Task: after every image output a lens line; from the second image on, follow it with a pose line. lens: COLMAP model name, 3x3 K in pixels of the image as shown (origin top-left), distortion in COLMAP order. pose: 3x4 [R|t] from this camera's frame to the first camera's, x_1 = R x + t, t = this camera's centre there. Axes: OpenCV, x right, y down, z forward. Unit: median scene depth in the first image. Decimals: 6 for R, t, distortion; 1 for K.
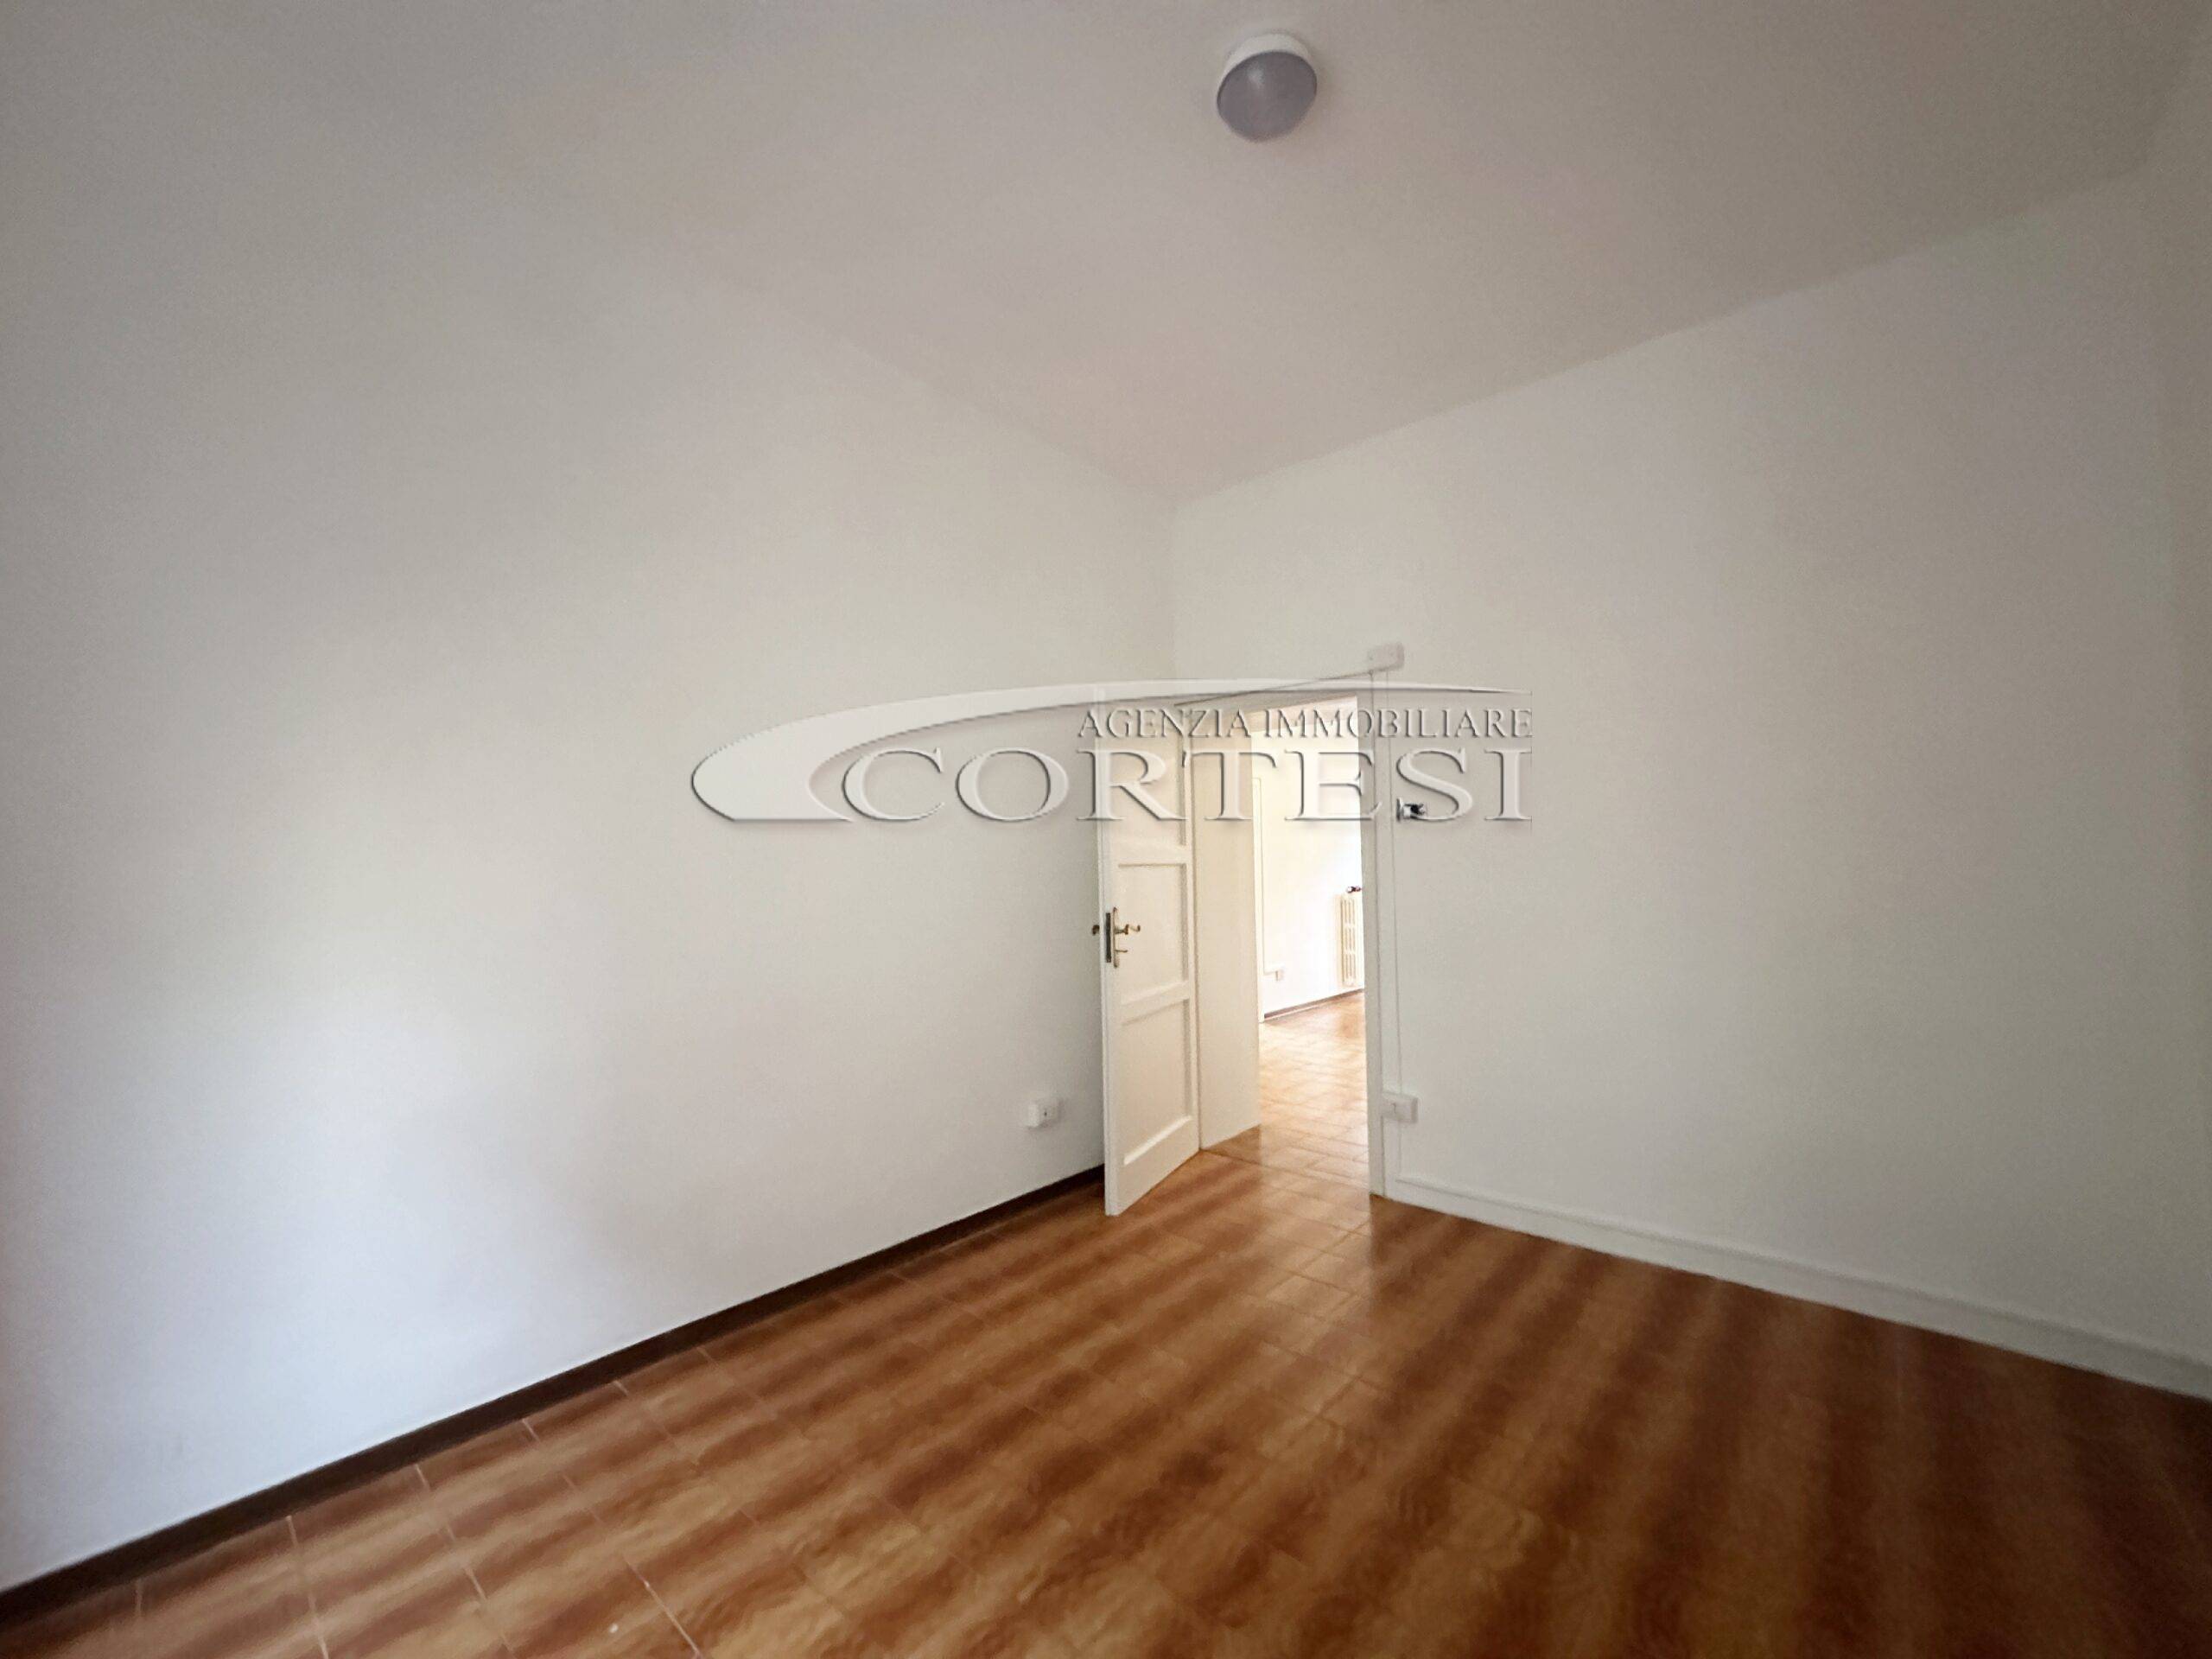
lens RADIAL K [[879.6, 0, 1094.7], [0, 879.6, 835.1], [0, 0, 1]] dist [-0.005153, 0.000842]
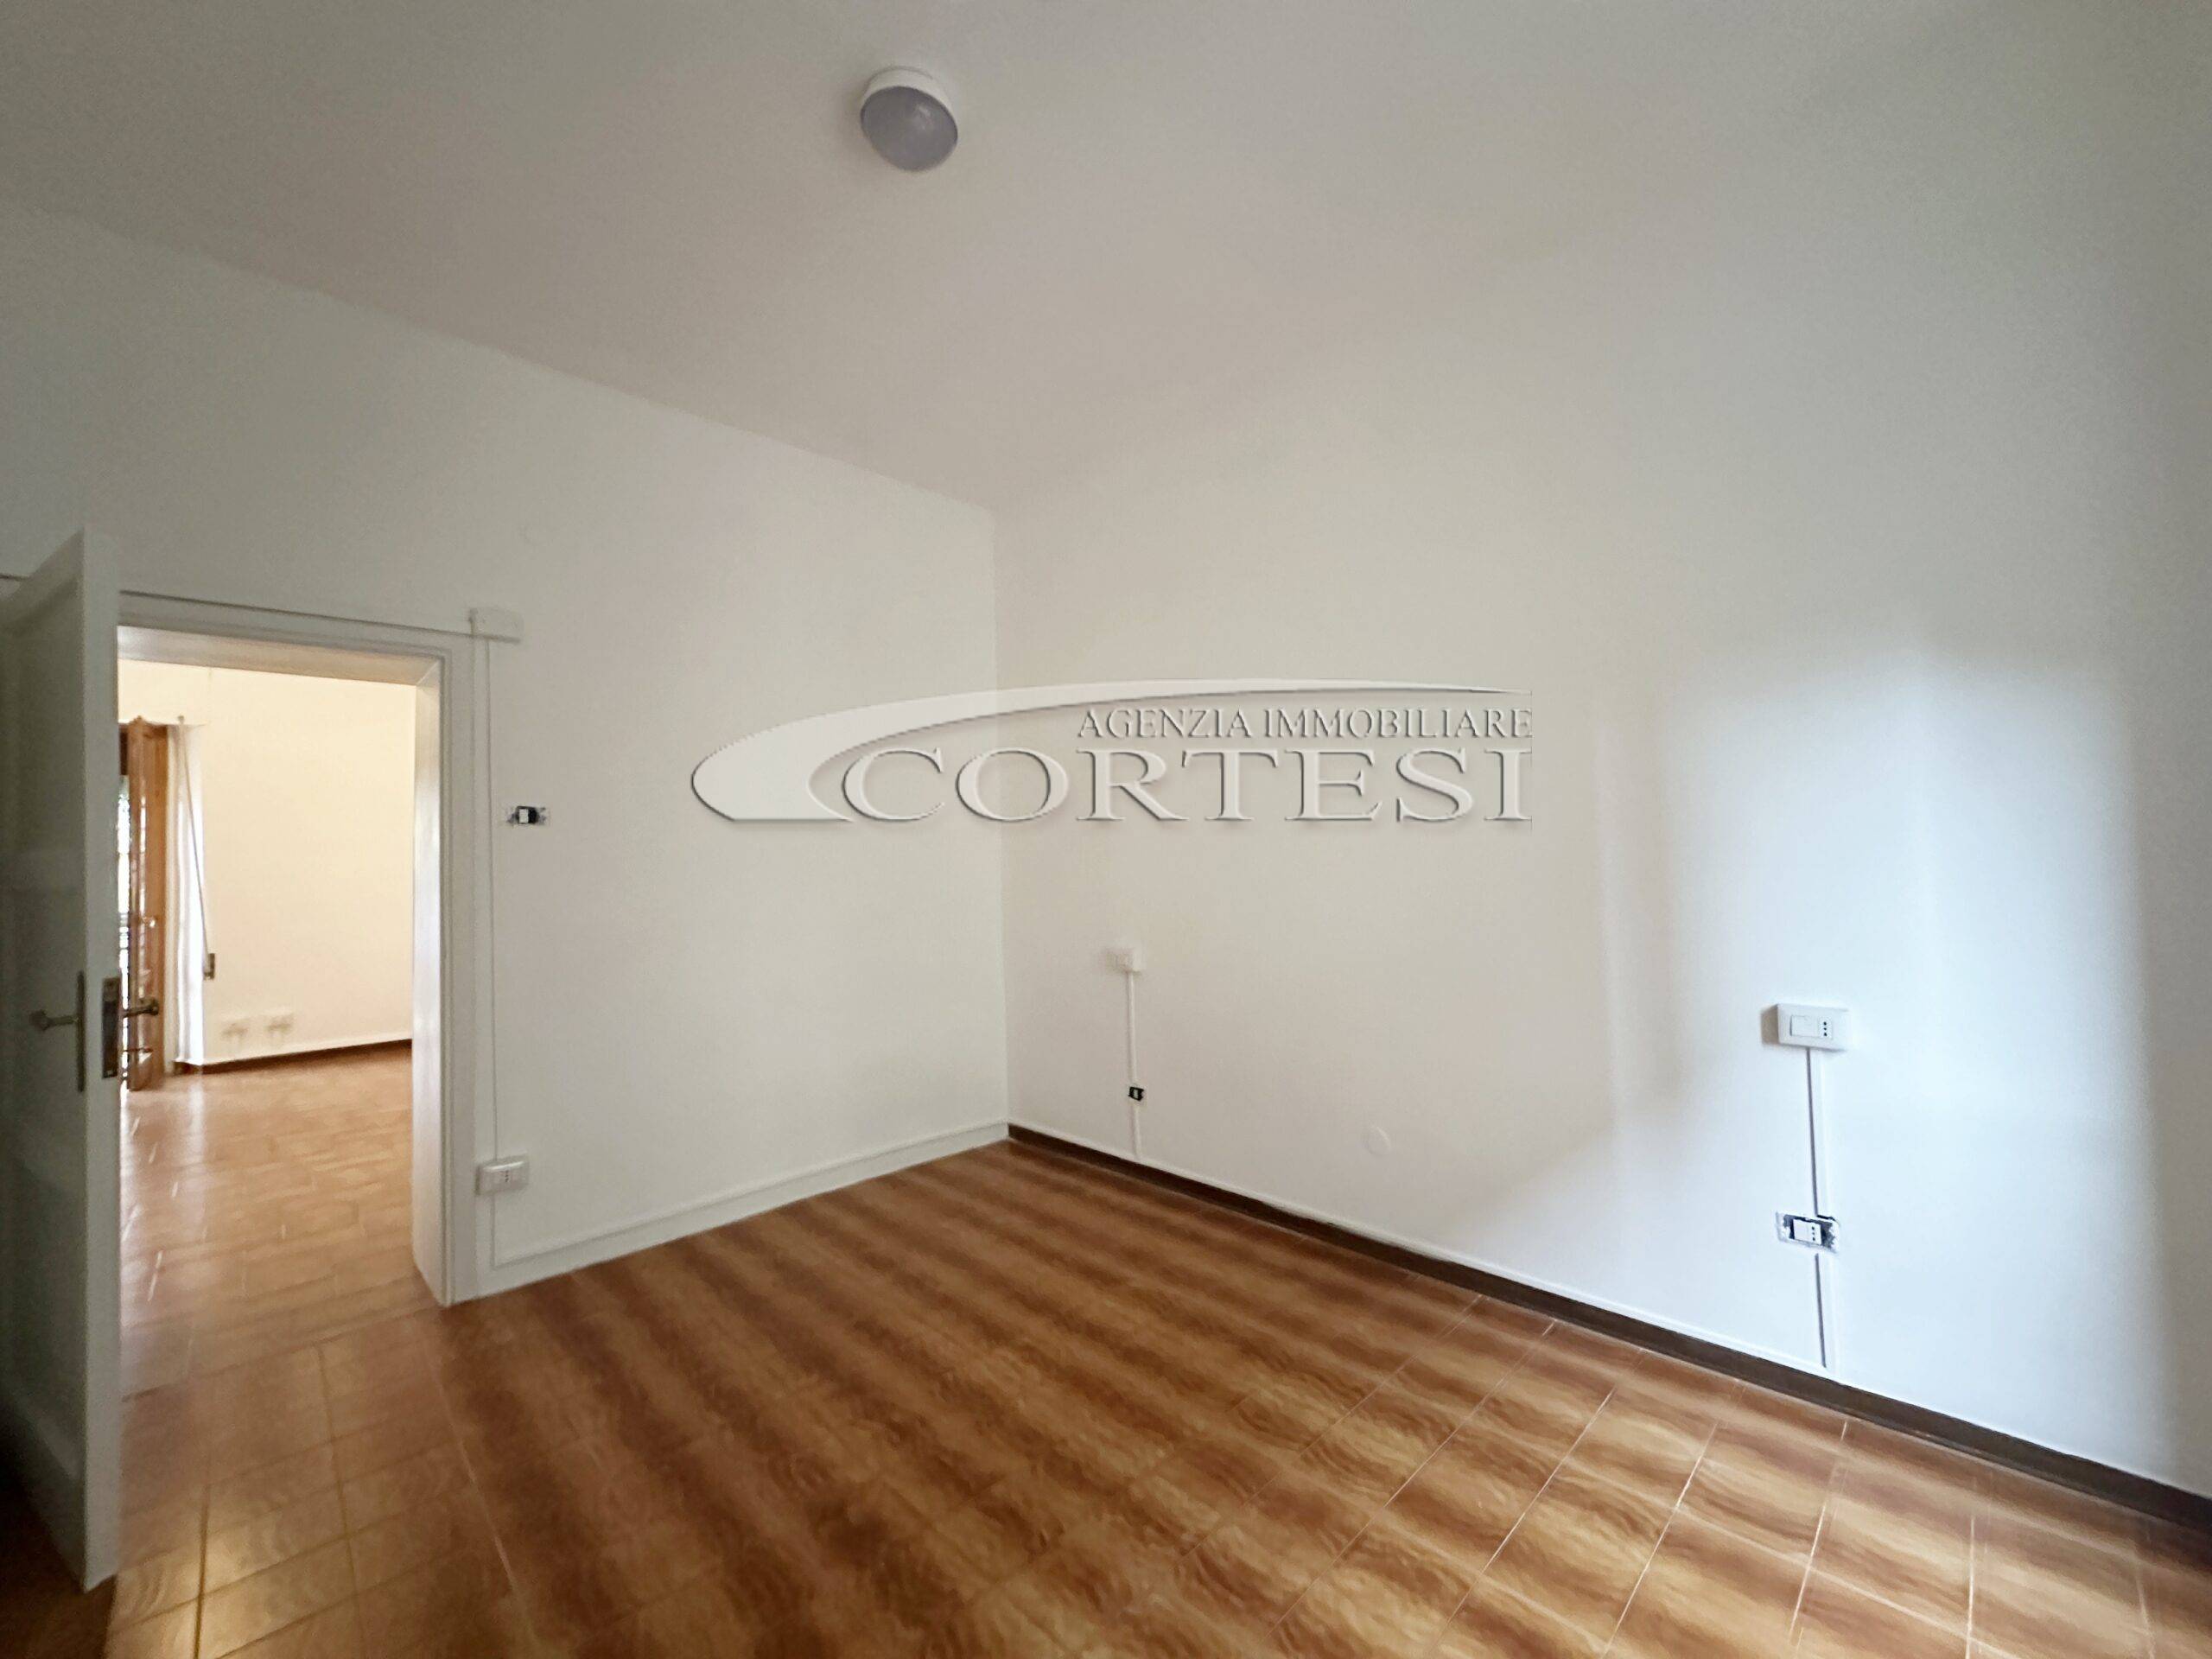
lens RADIAL K [[879.6, 0, 1123.3], [0, 879.6, 837.2], [0, 0, 1]] dist [-0.005153, 0.000842]
pose [[0.063630, 0.030743, 0.997500, -0.760489], [-0.004888, 0.999523, -0.030493, 0.029213], [-0.997962, -0.002935, 0.063750, 0.649570]]
